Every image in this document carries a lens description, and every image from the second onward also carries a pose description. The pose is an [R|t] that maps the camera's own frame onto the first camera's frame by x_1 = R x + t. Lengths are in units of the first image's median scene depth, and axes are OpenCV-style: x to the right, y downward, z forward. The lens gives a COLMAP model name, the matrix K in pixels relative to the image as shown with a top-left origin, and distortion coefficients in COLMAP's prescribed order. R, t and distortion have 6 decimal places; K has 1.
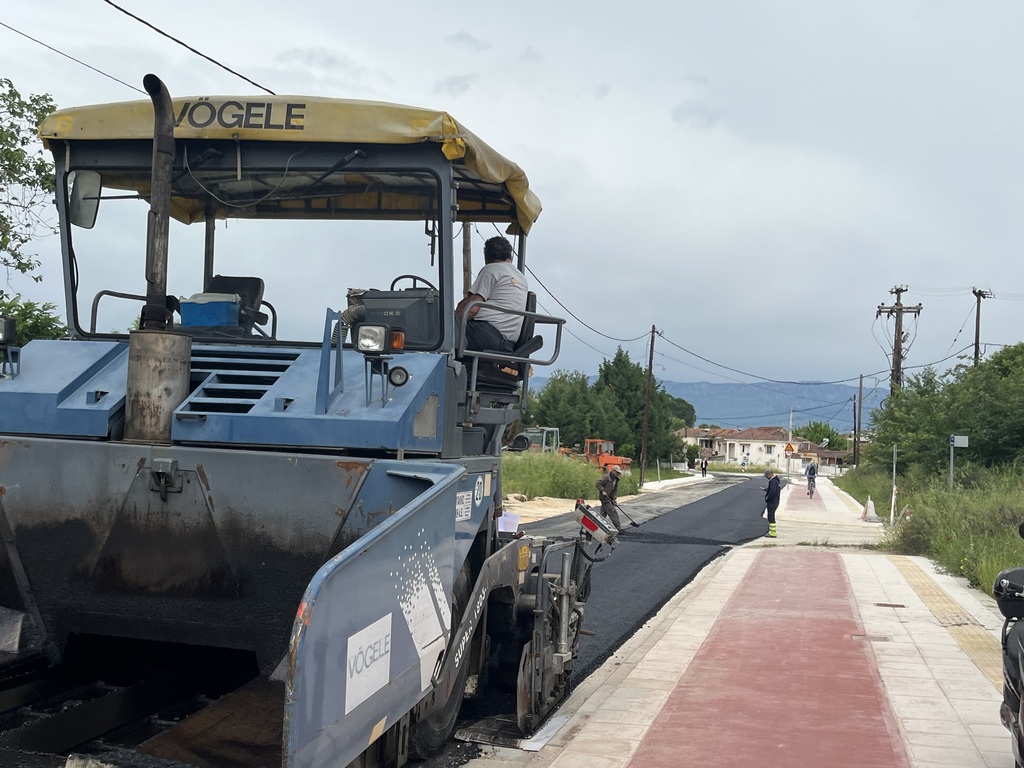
lens RADIAL K [[1144.7, 0, 511.2], [0, 1144.7, 407.1], [0, 0, 1]] dist [0.022391, -0.033485]
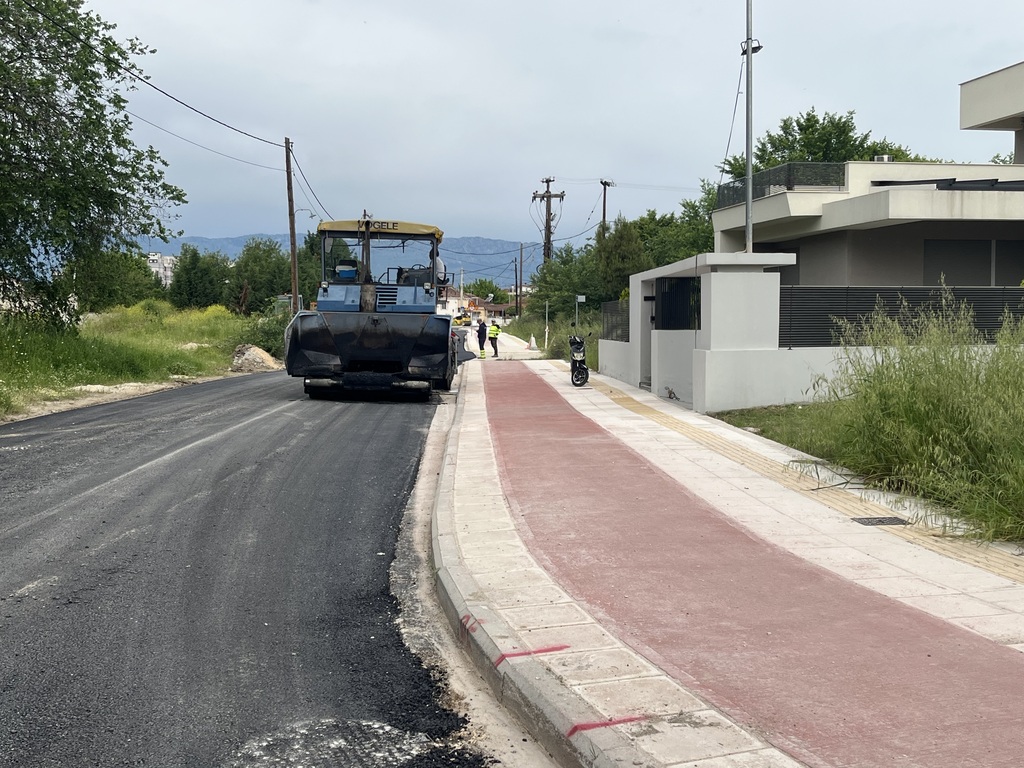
lens RADIAL K [[1144.7, 0, 511.2], [0, 1144.7, 407.1], [0, 0, 1]] dist [0.022391, -0.033485]
pose [[0.957724, -0.058704, 0.281635, -0.091119], [0.023562, 0.991677, 0.126580, -0.012524], [-0.286721, -0.114592, 0.951136, -0.277110]]
